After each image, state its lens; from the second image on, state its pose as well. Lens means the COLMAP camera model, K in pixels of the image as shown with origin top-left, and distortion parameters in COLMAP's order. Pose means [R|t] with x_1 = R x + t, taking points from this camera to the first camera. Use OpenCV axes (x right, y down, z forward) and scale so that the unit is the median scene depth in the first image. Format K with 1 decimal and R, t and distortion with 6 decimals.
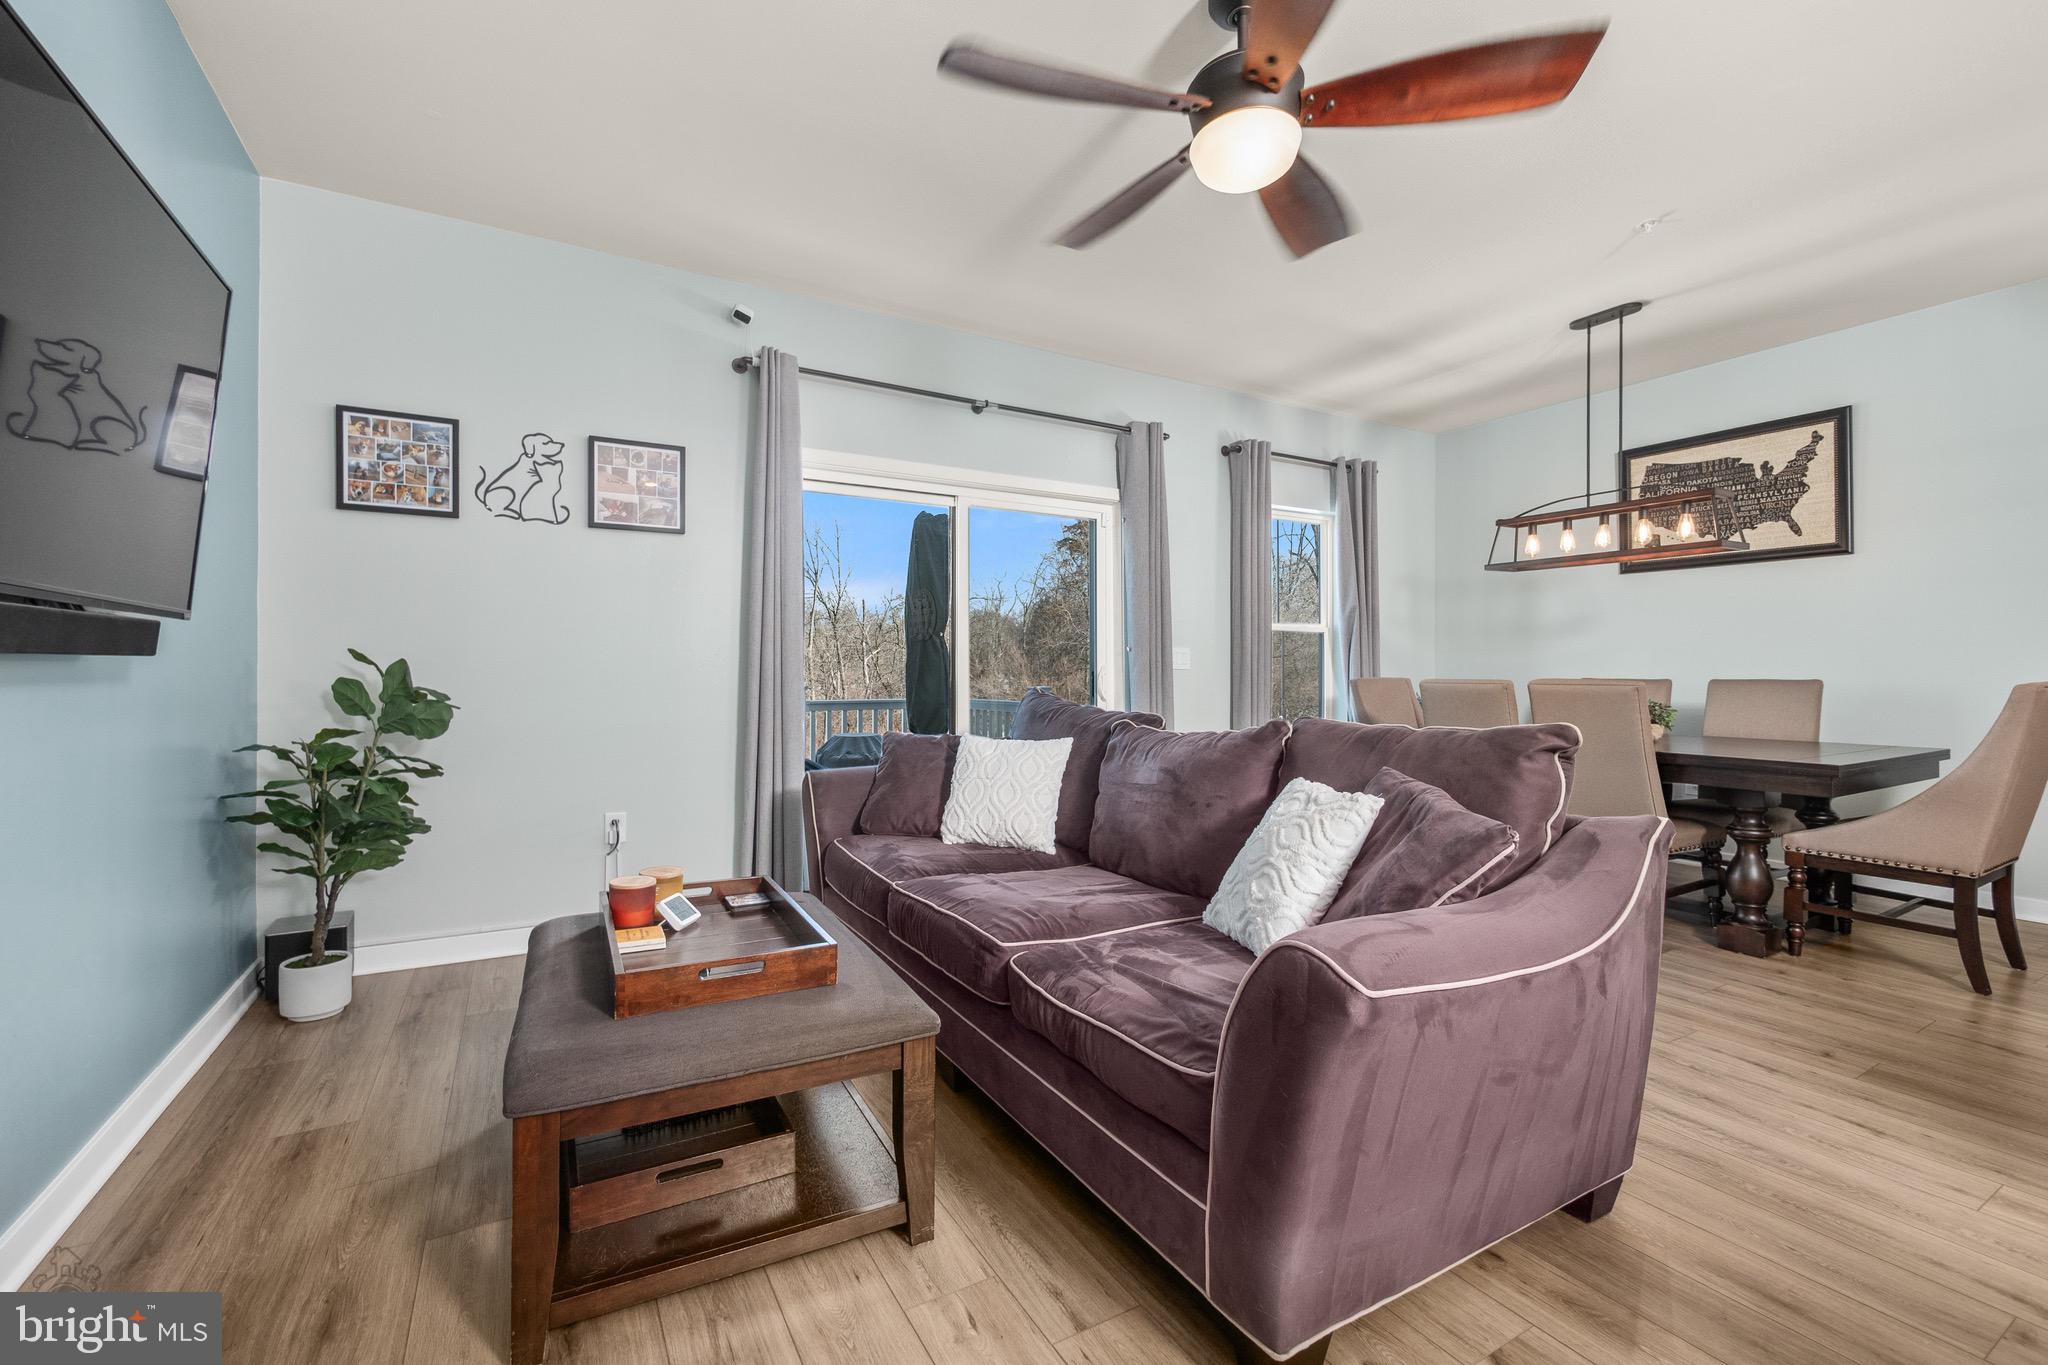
lens RADIAL K [[866.7, 0, 1011.8], [0, 866.7, 670.7], [0, 0, 1]] dist [-0.004090, 0.000587]
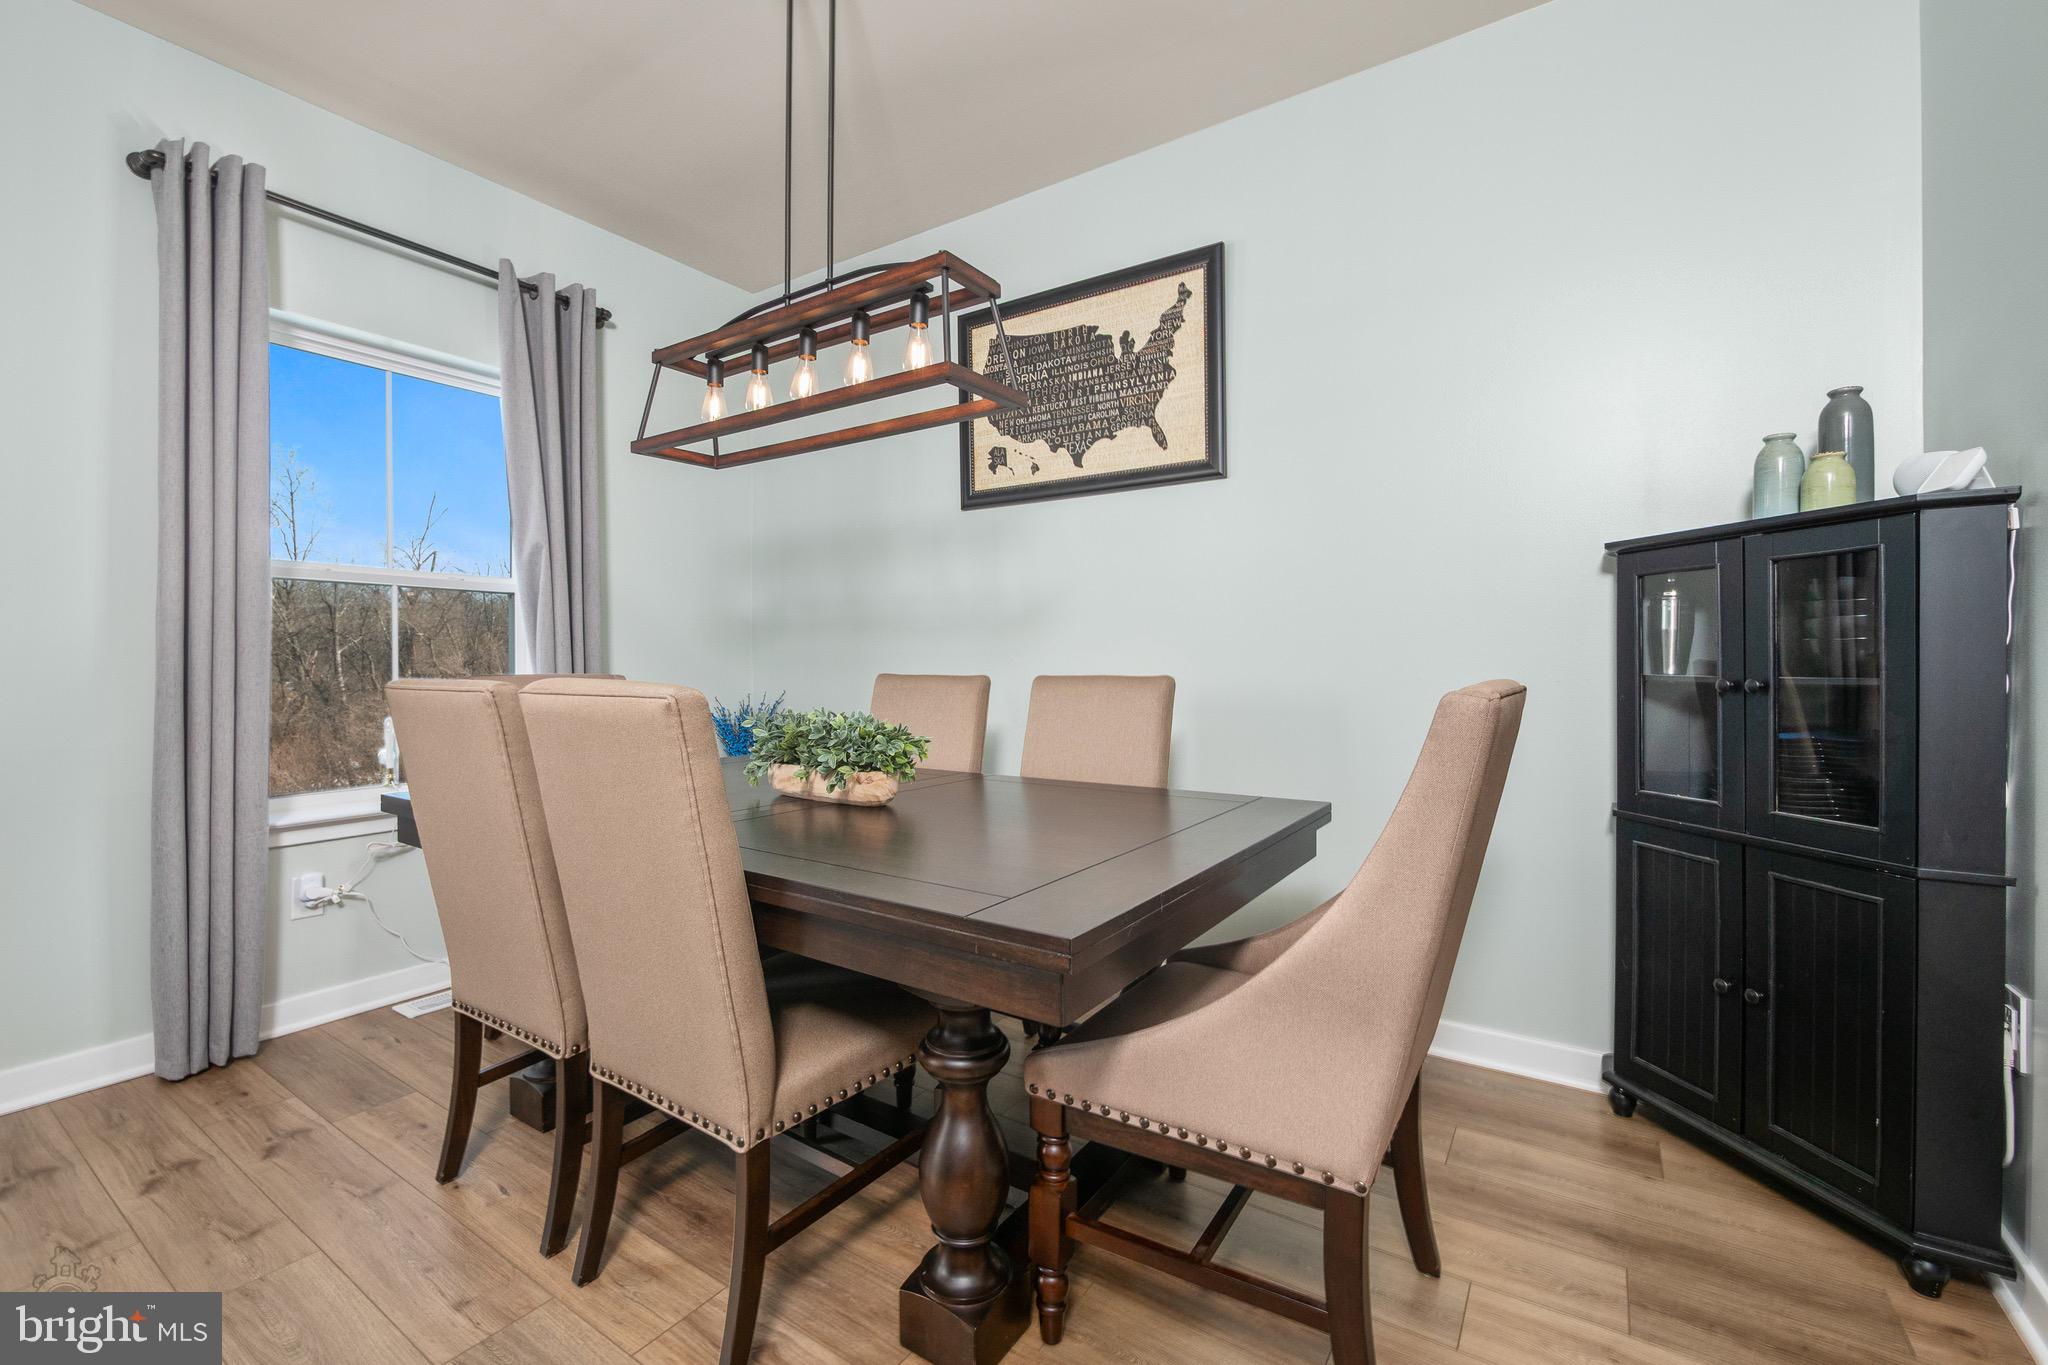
lens RADIAL K [[866.7, 0, 1014.2], [0, 866.7, 665.8], [0, 0, 1]] dist [-0.004090, 0.000587]
pose [[0.897987, -0.000304, 0.440022, 0.549024], [-0.000043, 1.000000, 0.000779, 0.002807], [-0.440022, -0.000718, 0.897987, 0.491770]]
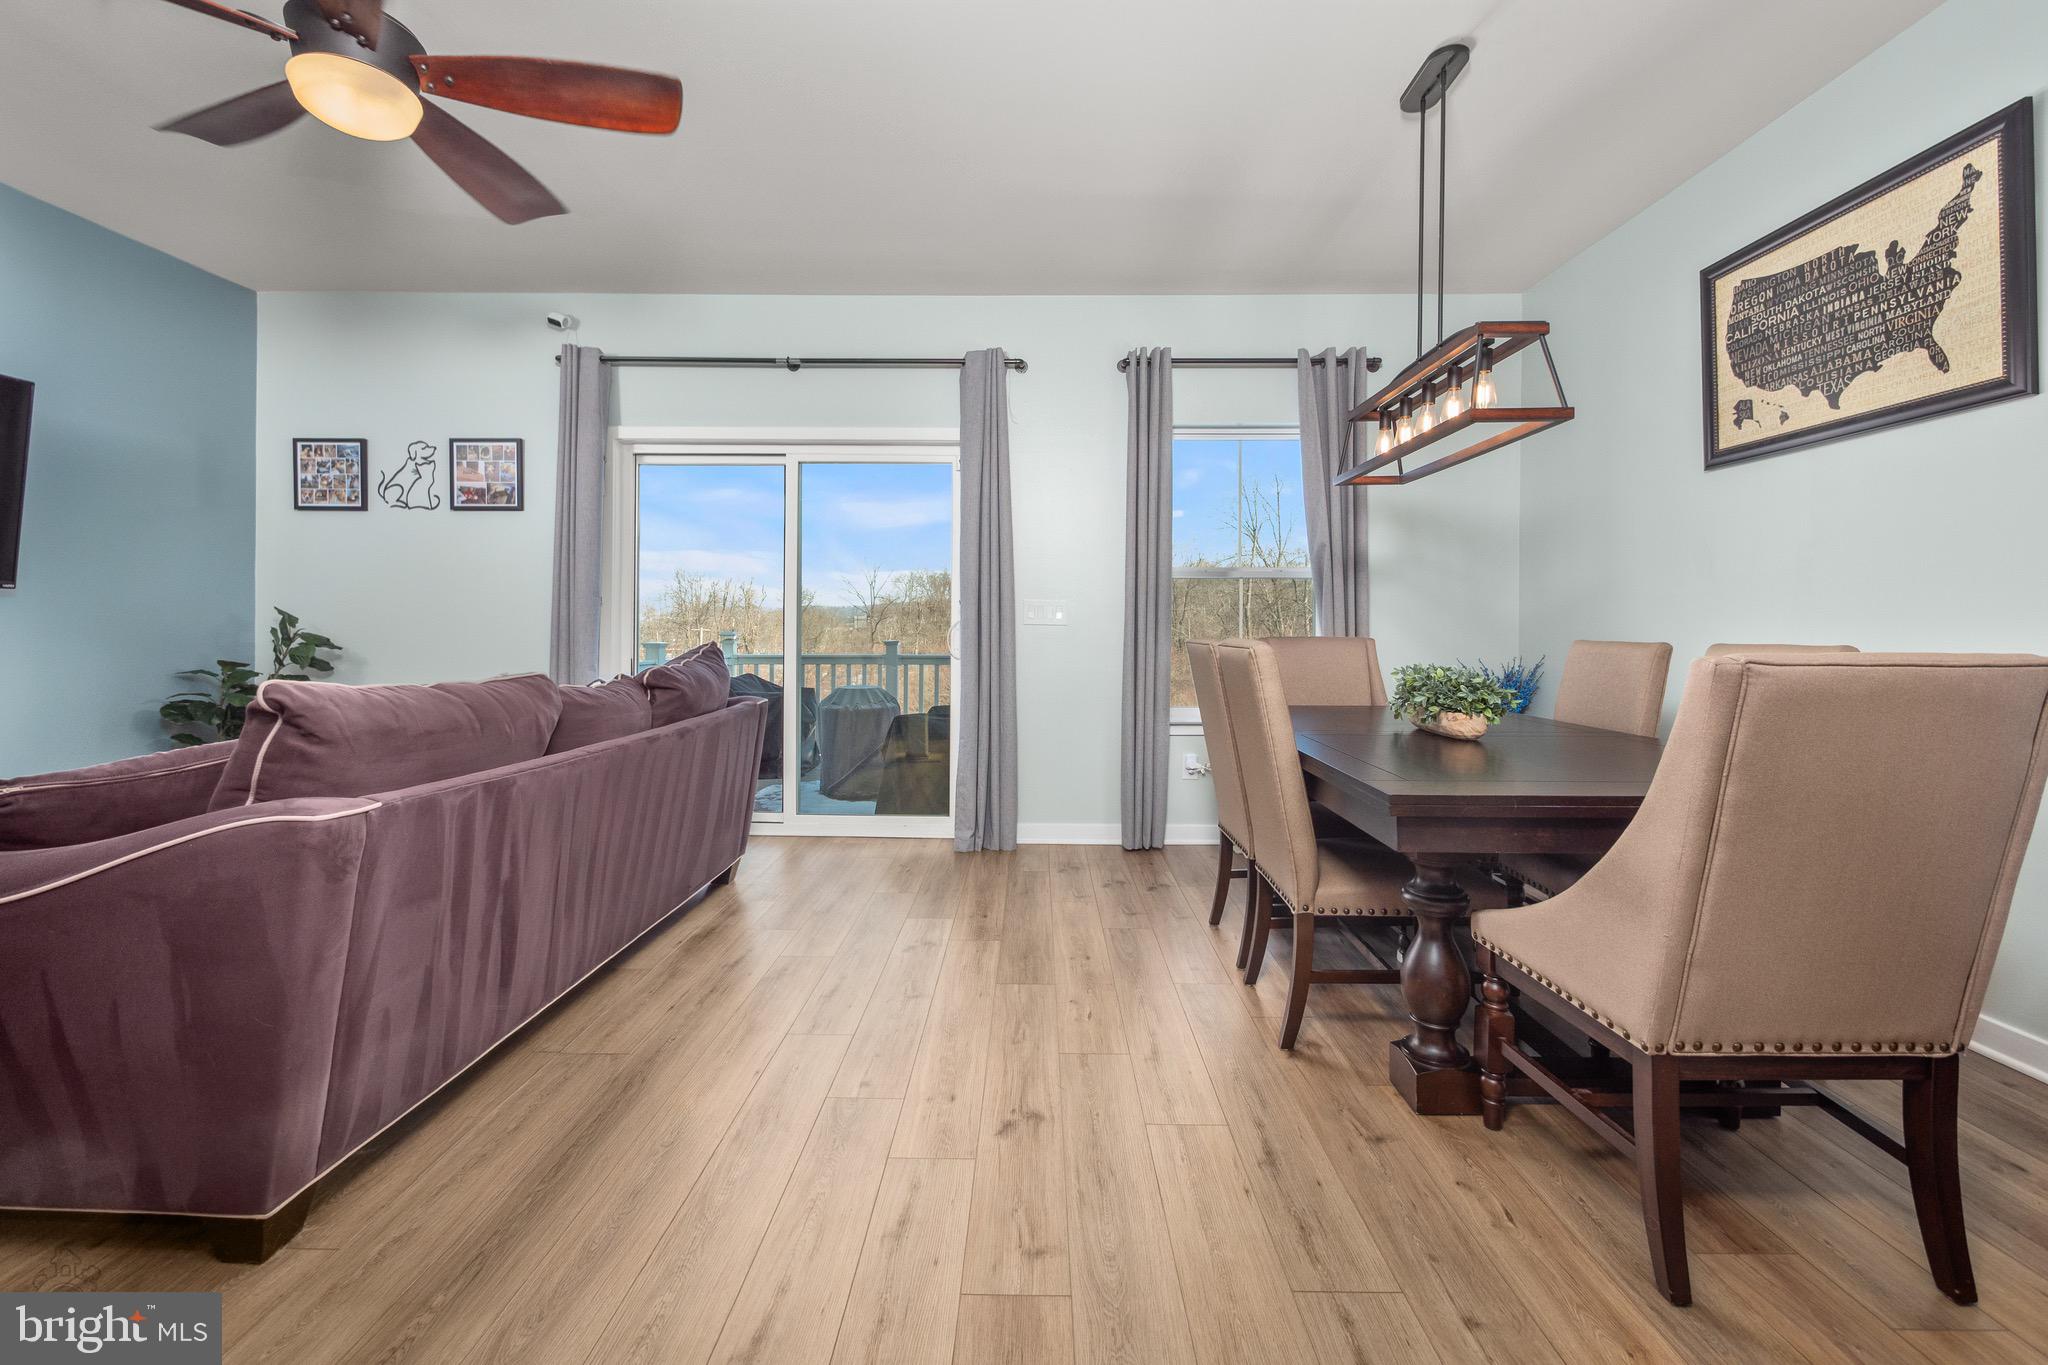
lens RADIAL K [[866.7, 0, 1019.5], [0, 866.7, 628.7], [0, 0, 1]] dist [-0.004090, 0.000587]
pose [[0.857680, 0.005705, -0.514152, 0.722640], [-0.006316, 0.999980, 0.000560, 0.002612], [0.514145, 0.002767, 0.857699, 0.272728]]
